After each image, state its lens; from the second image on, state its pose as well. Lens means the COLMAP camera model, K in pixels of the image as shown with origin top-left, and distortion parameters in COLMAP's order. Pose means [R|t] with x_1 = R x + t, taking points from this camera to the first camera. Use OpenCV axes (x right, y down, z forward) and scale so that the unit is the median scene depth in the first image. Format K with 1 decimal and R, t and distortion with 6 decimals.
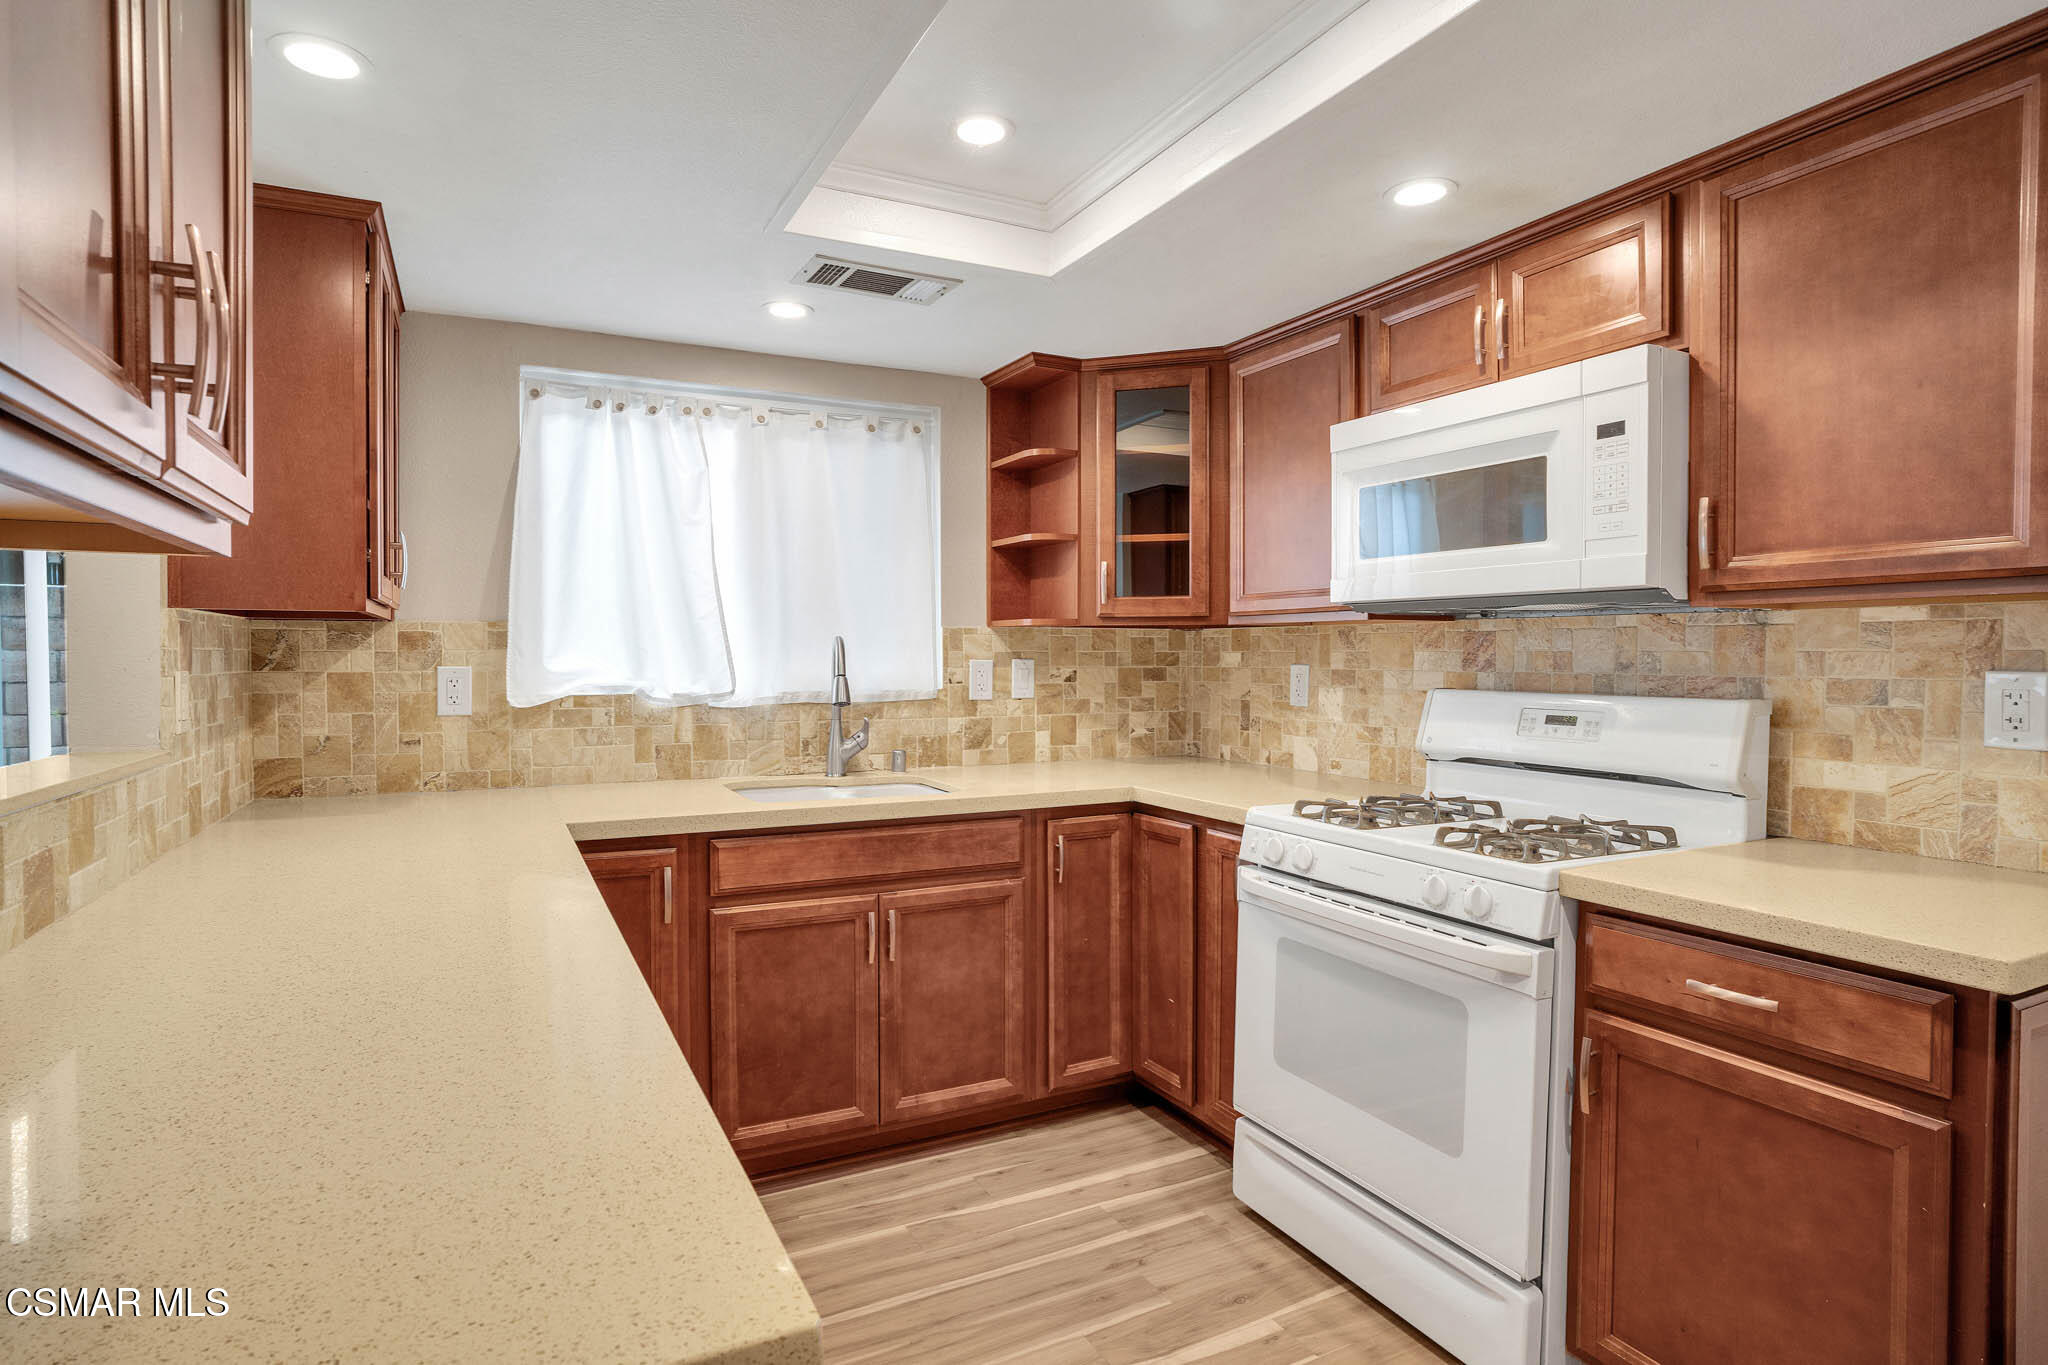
lens RADIAL K [[1059.7, 0, 1013.3], [0, 1059.7, 681.7], [0, 0, 1]] dist [-0.057483, 0.029874]
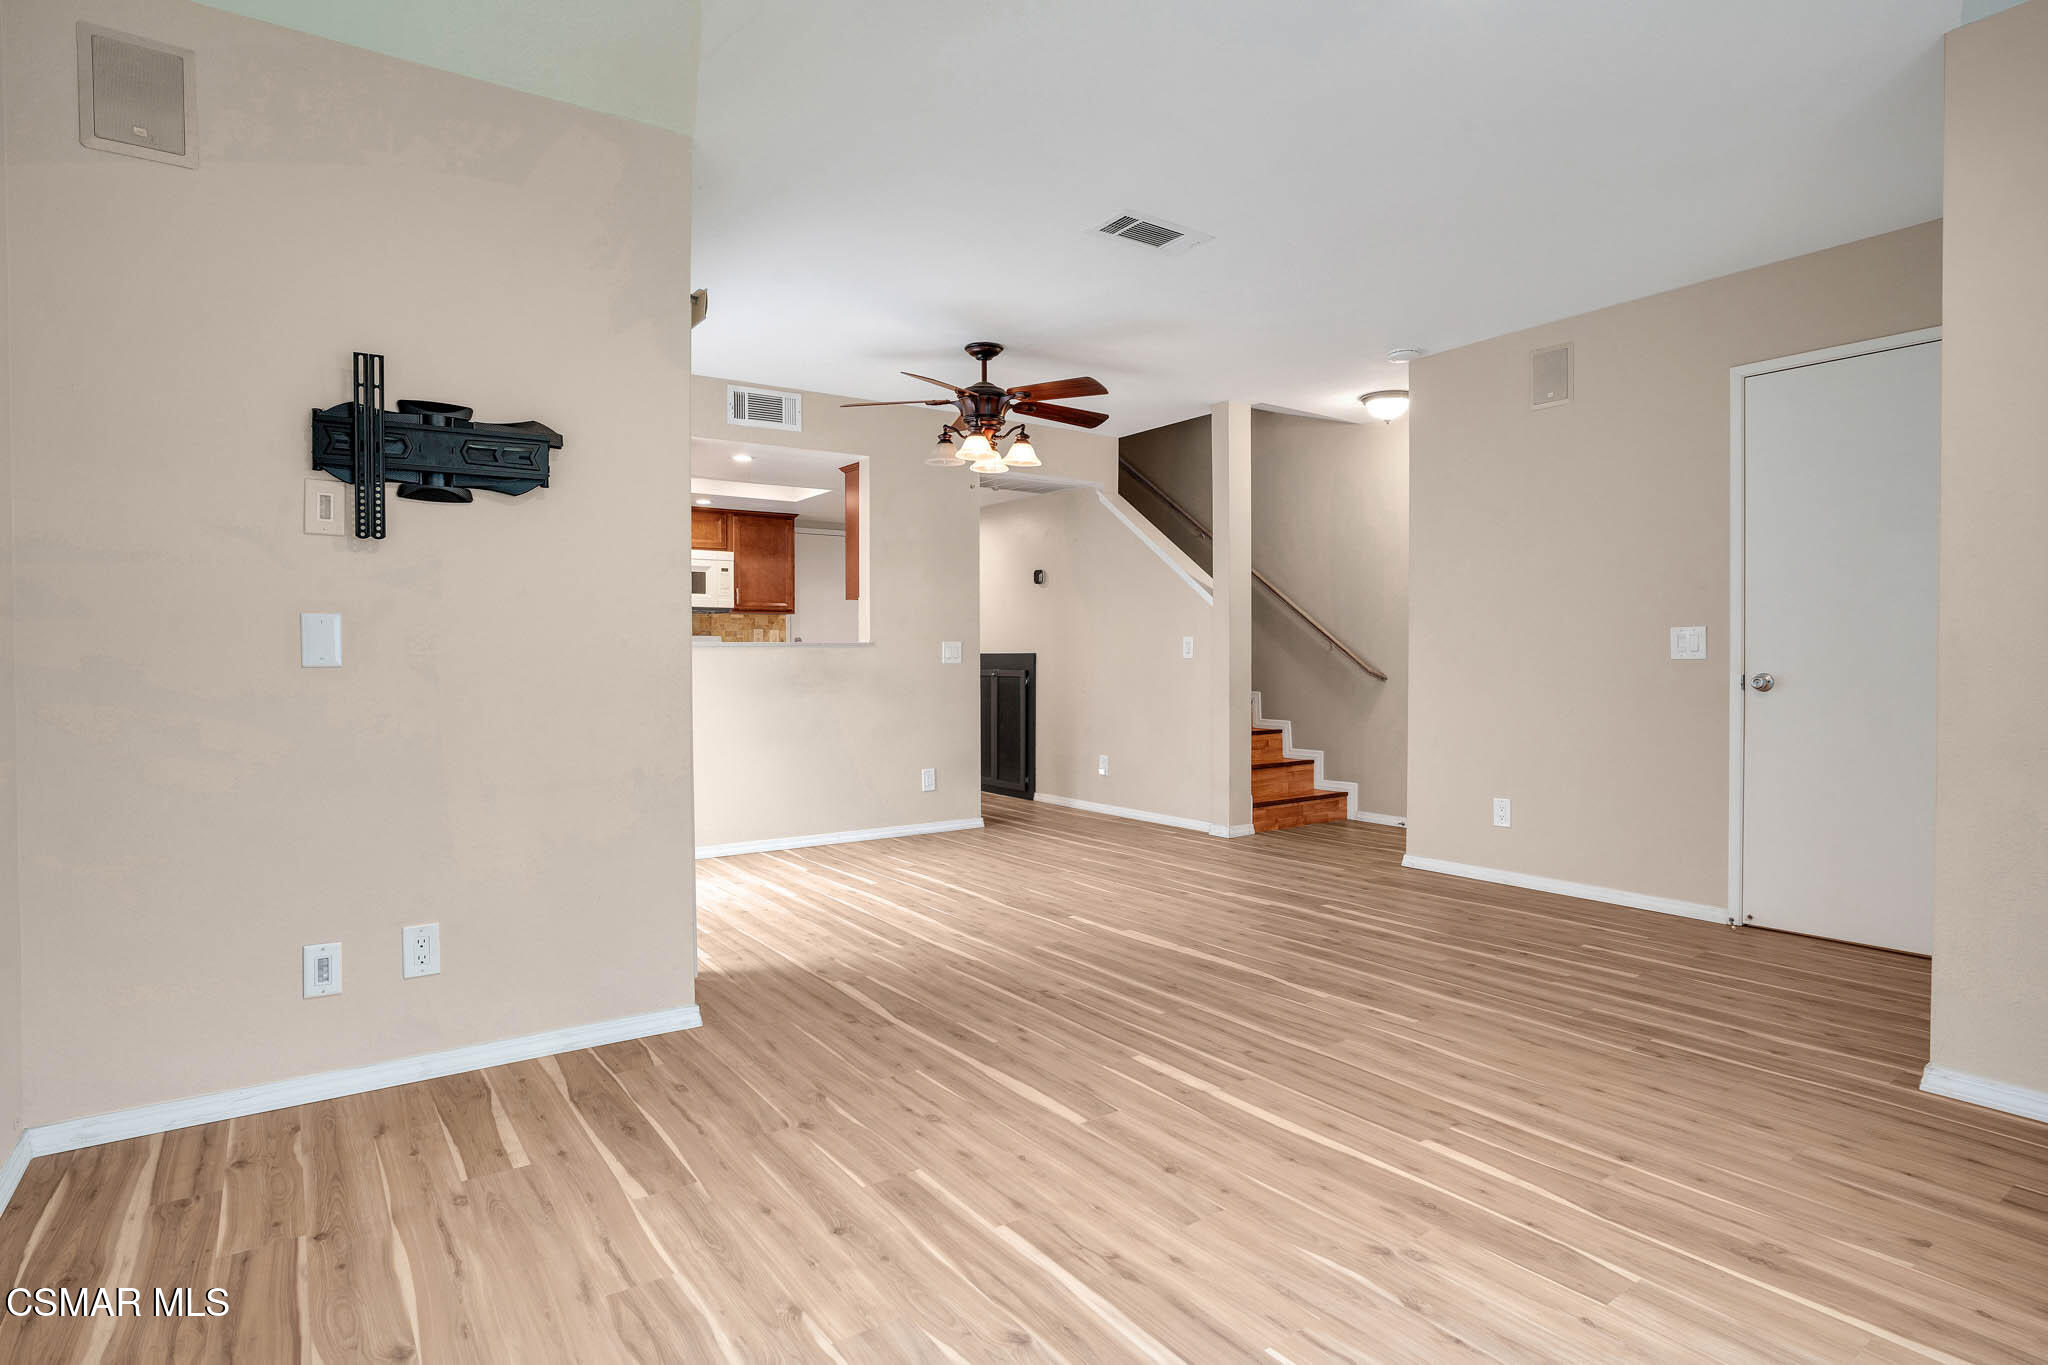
lens RADIAL K [[1054.2, 0, 1008.3], [0, 1054.2, 674.4], [0, 0, 1]] dist [-0.054454, 0.026687]
pose [[-0.138059, -0.017204, 0.990275, -2.389489], [0.026282, 0.999433, 0.021027, 0.076067], [-0.990075, 0.028929, -0.137529, 0.292520]]
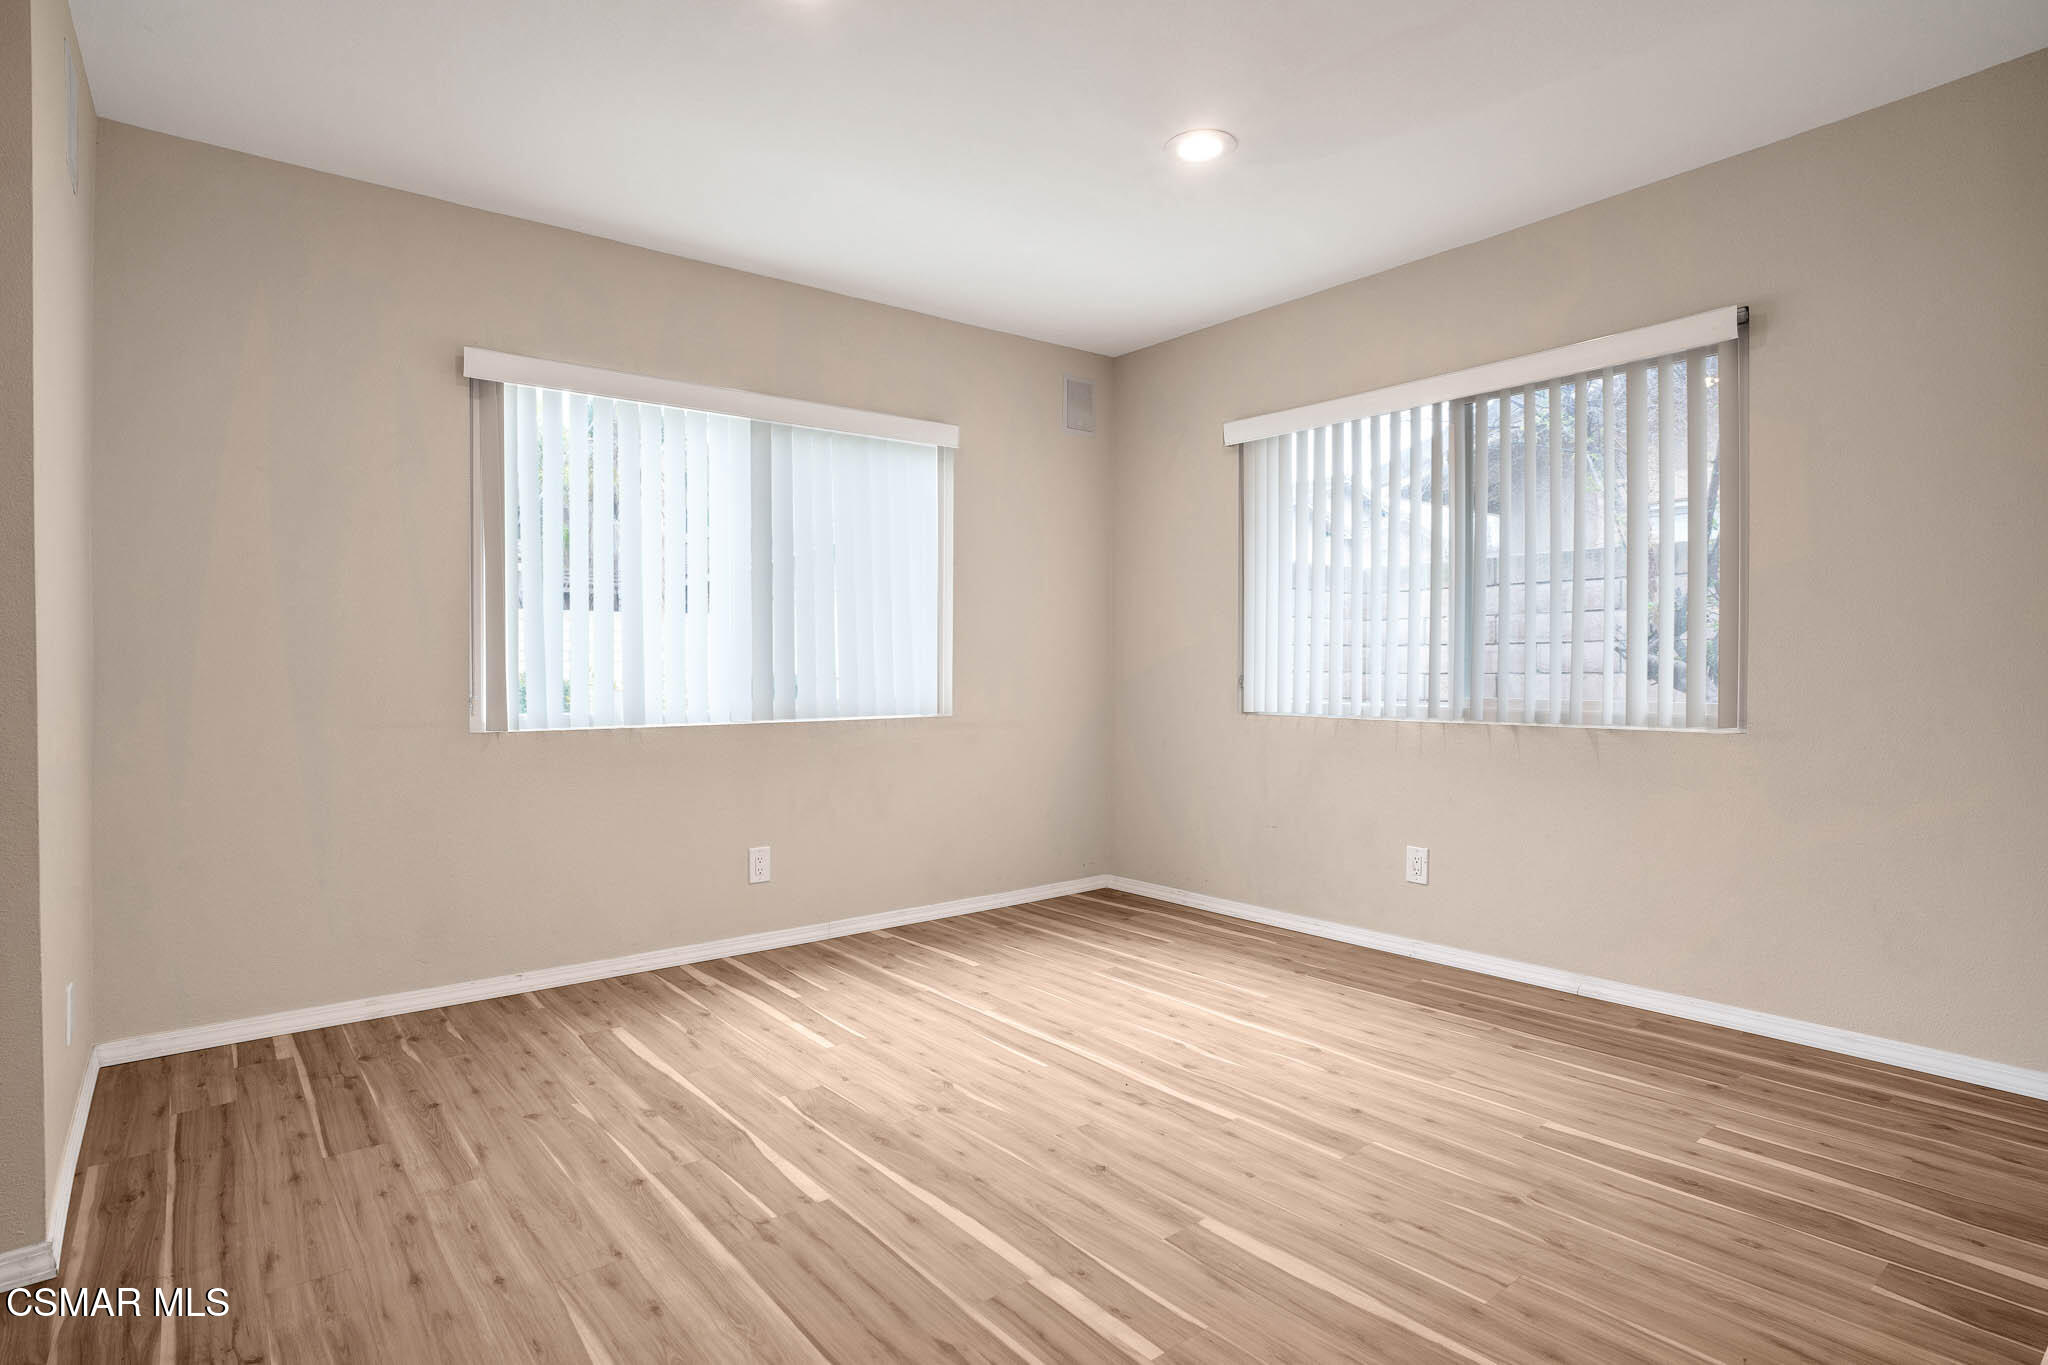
lens RADIAL K [[1059.7, 0, 1013.3], [0, 1059.7, 681.7], [0, 0, 1]] dist [-0.057483, 0.029874]
pose [[0.201831, 0.011587, -0.979352, -1.023230], [-0.020266, 0.999765, 0.007652, 0.087500], [0.979211, 0.018303, 0.202018, -0.113721]]
